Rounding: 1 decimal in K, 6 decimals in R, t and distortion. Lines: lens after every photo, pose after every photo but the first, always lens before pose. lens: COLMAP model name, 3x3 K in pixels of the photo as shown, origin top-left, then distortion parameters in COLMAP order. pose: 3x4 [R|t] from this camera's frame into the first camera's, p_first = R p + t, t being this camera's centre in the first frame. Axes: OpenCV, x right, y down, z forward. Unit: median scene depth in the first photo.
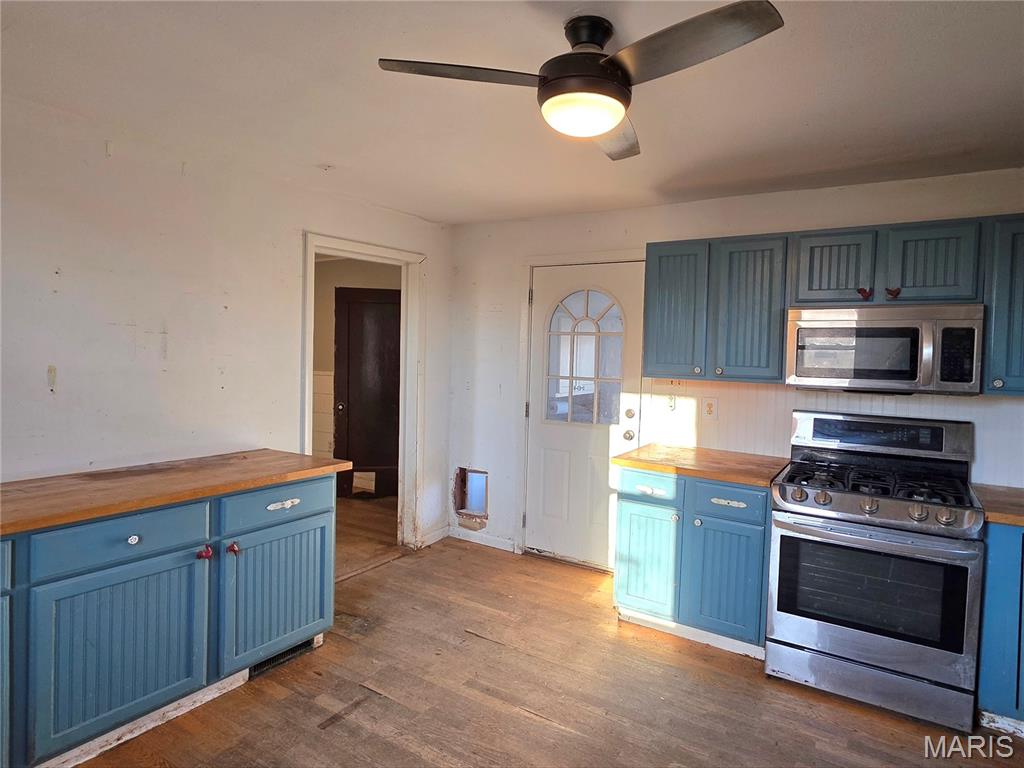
lens RADIAL K [[589.1, 0, 525.7], [0, 589.1, 359.2], [0, 0, 1]] dist [0.005119, -0.001347]
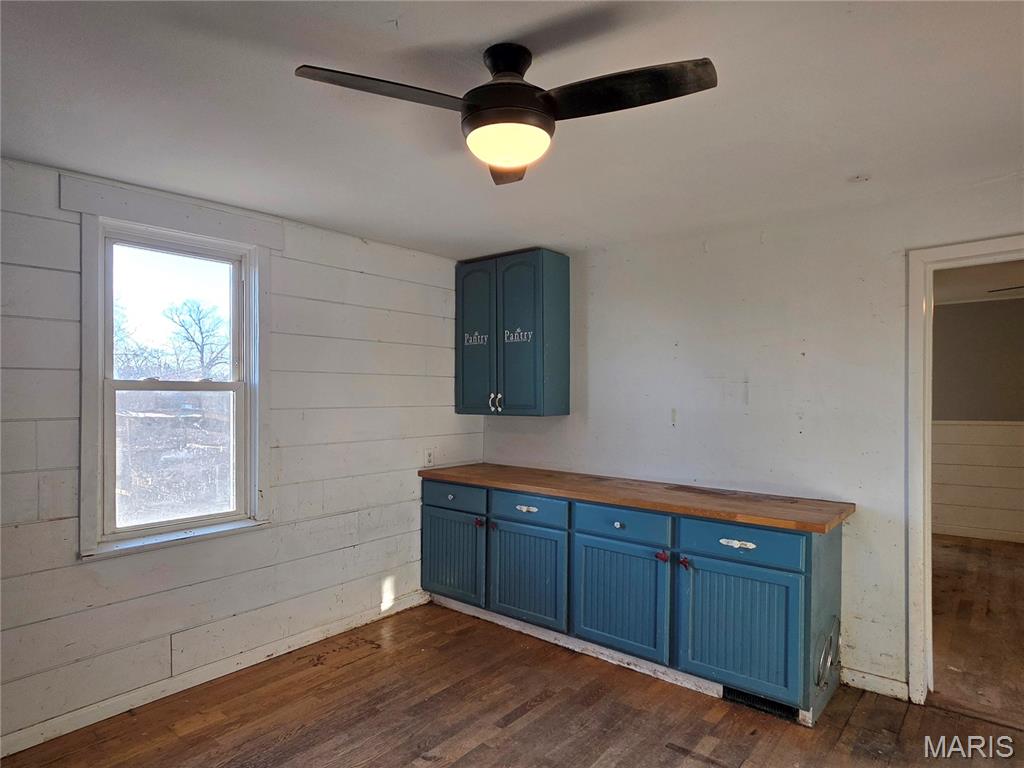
lens RADIAL K [[589.1, 0, 510.7], [0, 589.1, 392.0], [0, 0, 1]] dist [0.005119, -0.001347]
pose [[-0.110260, -0.028303, -0.993500, 0.674726], [-0.014836, 0.999530, -0.026828, 0.015578], [0.993792, 0.011782, -0.110628, 0.730562]]
